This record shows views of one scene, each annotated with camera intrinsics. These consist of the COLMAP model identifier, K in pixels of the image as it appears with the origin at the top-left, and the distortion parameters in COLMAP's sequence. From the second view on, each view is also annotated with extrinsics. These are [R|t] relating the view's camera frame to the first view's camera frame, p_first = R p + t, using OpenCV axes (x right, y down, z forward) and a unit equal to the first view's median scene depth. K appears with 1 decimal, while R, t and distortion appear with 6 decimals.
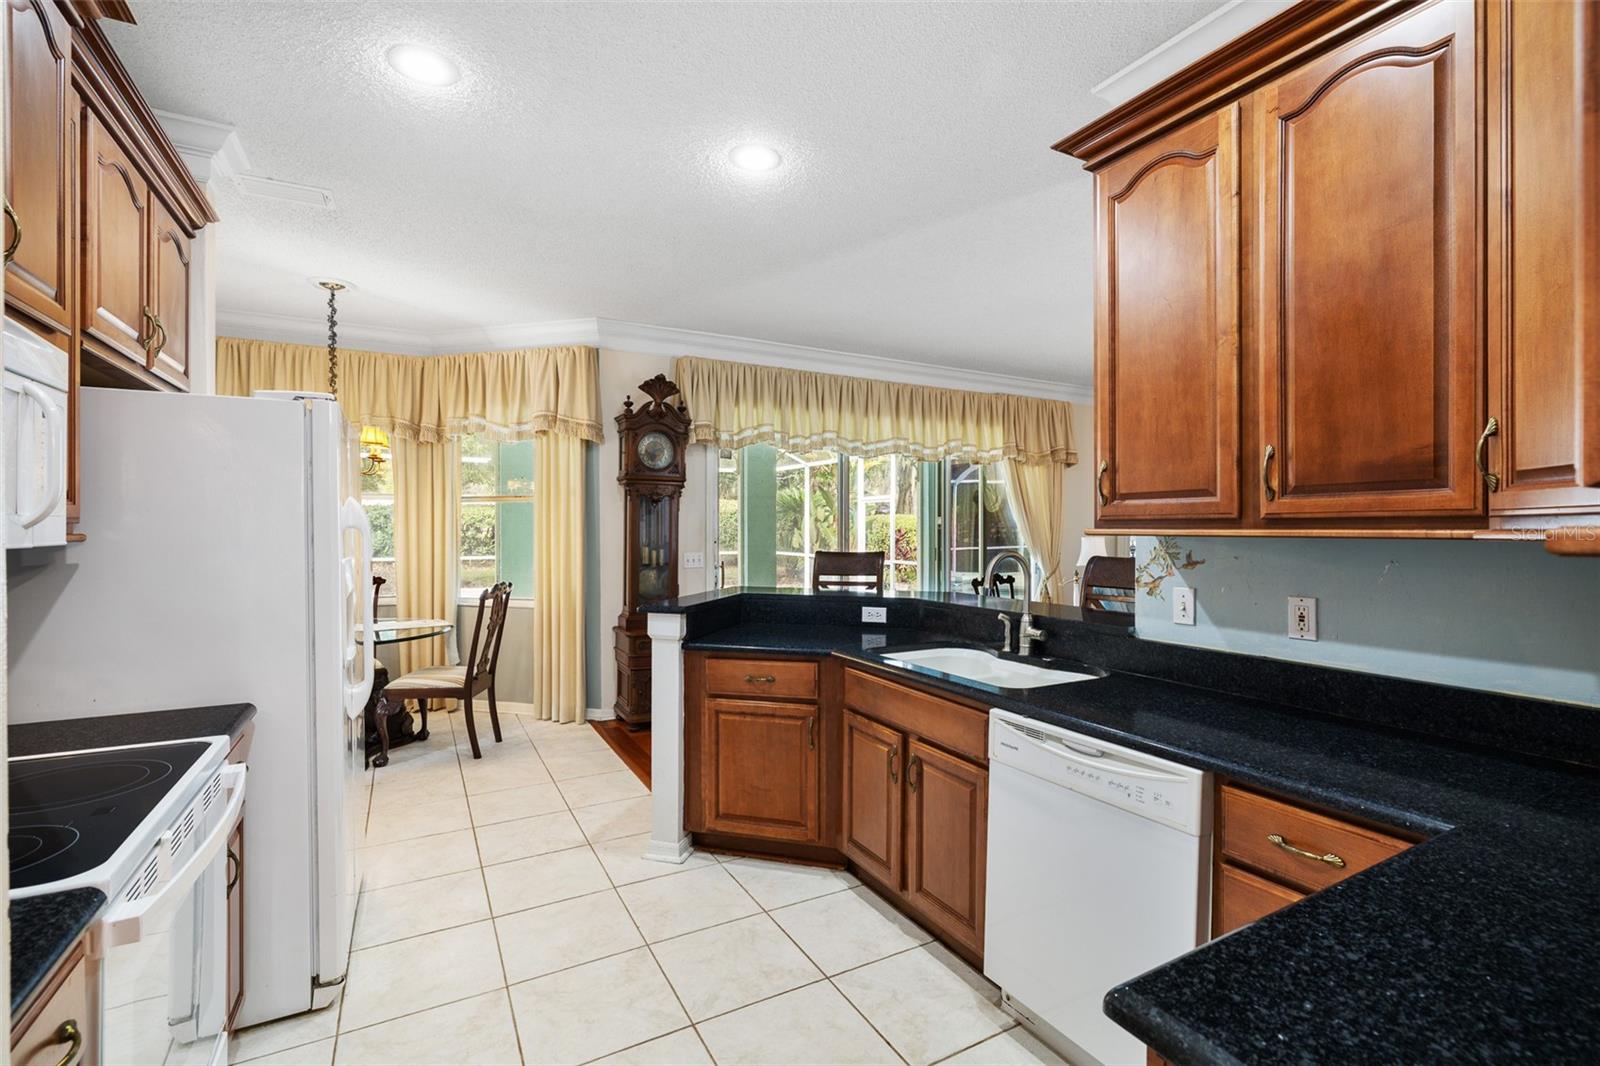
lens RADIAL K [[708.1, 0, 786.0], [0, 708.1, 530.8], [0, 0, 1]] dist [-0.009986, 0.003813]
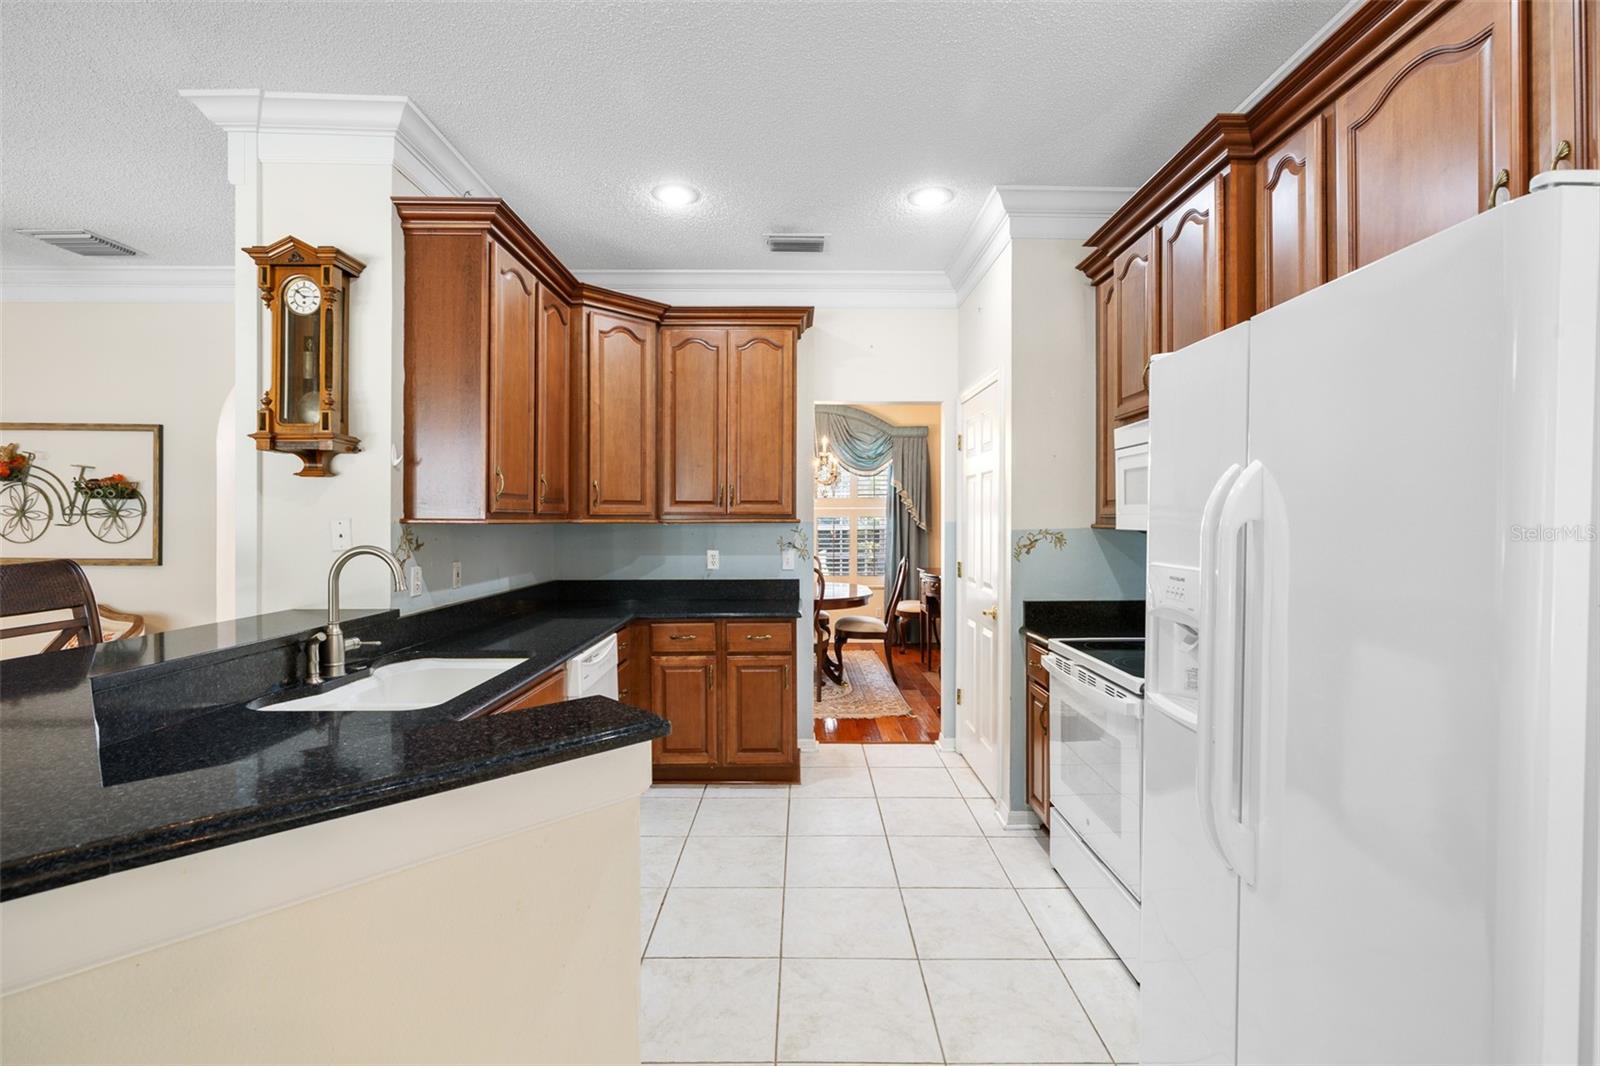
lens RADIAL K [[708.1, 0, 810.6], [0, 708.1, 525.4], [0, 0, 1]] dist [-0.009986, 0.003813]
pose [[-0.892174, -0.006344, 0.451647, -0.300043], [-0.001974, 0.999947, 0.010146, -0.002684], [-0.451687, 0.008161, -0.892139, 0.874656]]
